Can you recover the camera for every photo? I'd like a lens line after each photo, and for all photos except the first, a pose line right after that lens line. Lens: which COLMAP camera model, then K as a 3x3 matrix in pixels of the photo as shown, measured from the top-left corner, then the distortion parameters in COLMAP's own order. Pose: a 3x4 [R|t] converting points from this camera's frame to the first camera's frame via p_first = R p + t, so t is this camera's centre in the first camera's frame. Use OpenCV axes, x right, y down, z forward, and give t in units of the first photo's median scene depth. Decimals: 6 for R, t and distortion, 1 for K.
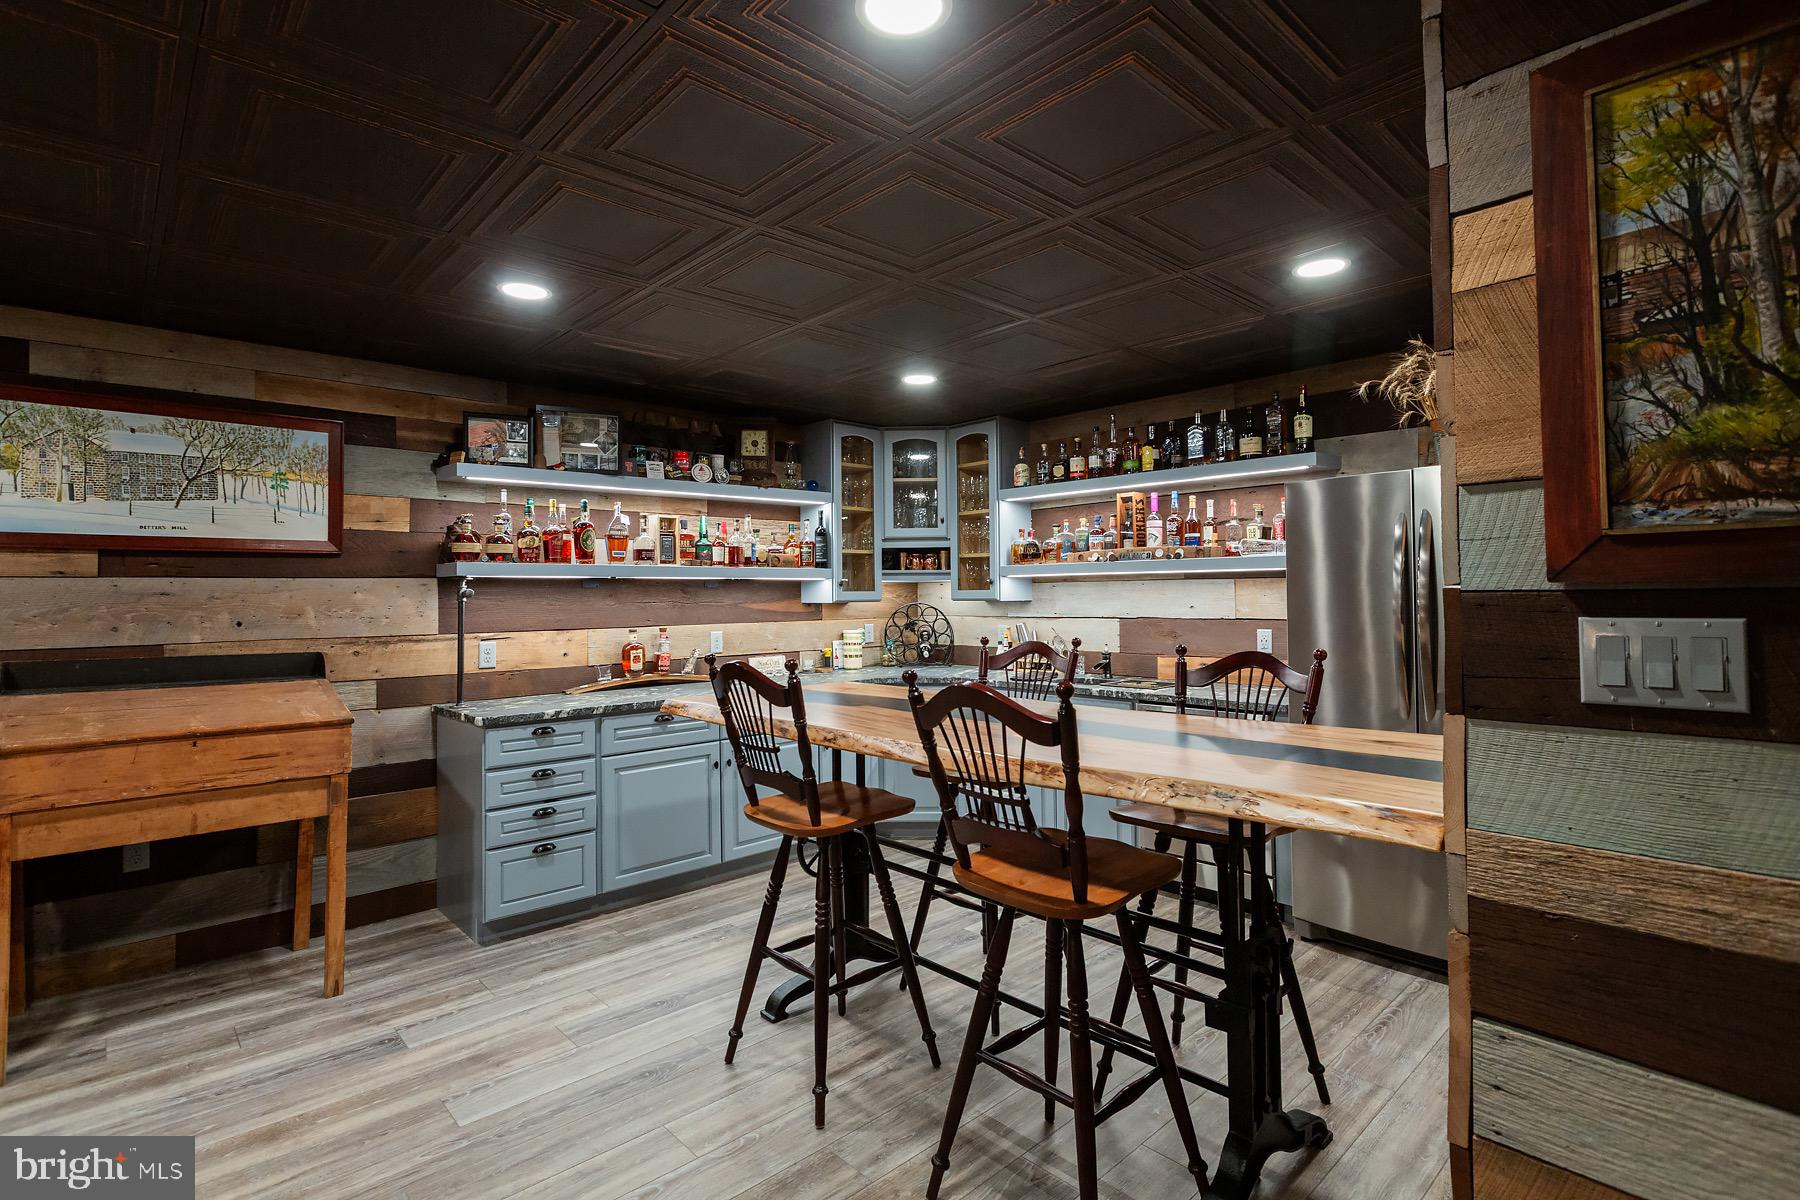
lens RADIAL K [[864.7, 0, 906.0], [0, 864.7, 587.5], [0, 0, 1]] dist [-0.002016, -0.001566]
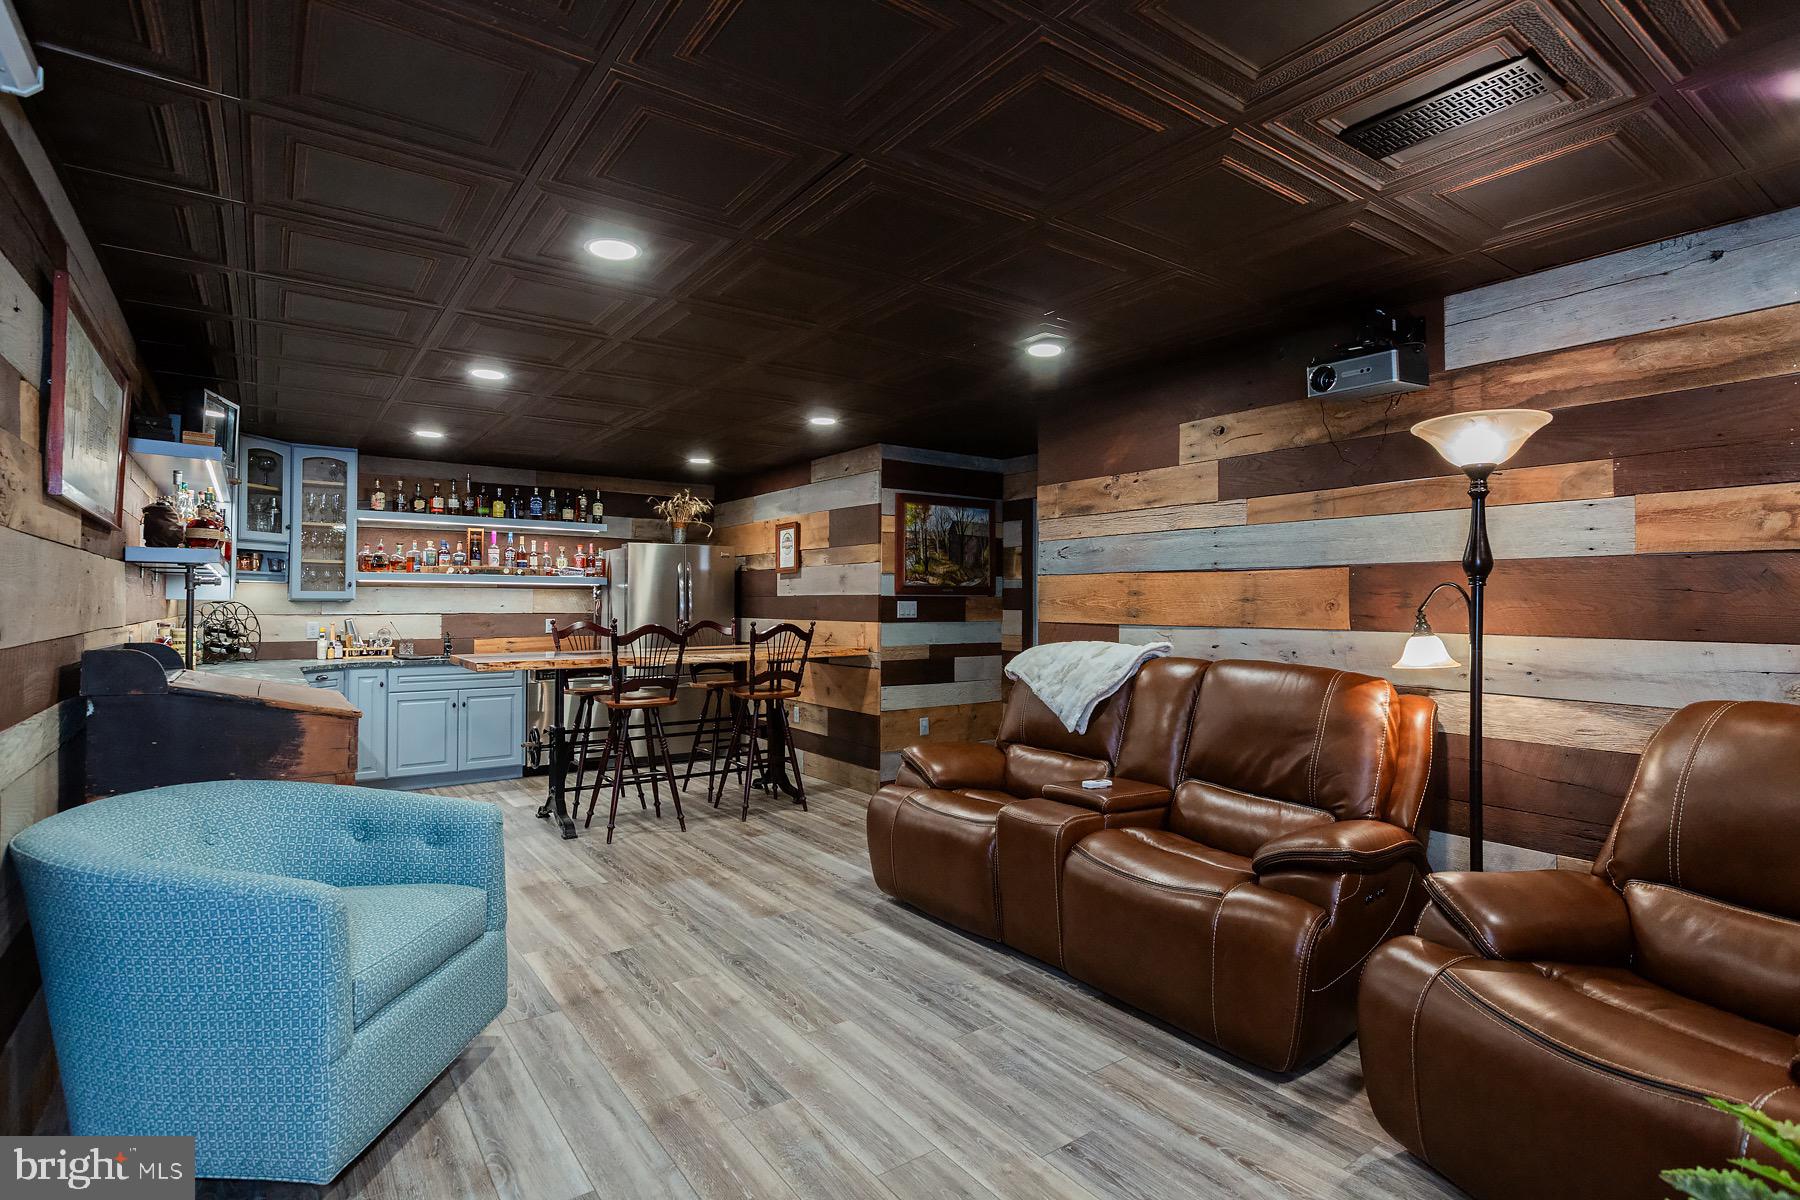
lens RADIAL K [[914.8, 0, 898.9], [0, 914.8, 585.0], [0, 0, 1]] dist [-0.004891, -0.001001]
pose [[0.129349, 0.032412, 0.991069, -1.250963], [-0.011398, 0.999448, -0.031198, 0.029194], [-0.991534, -0.007261, 0.129647, 0.079370]]
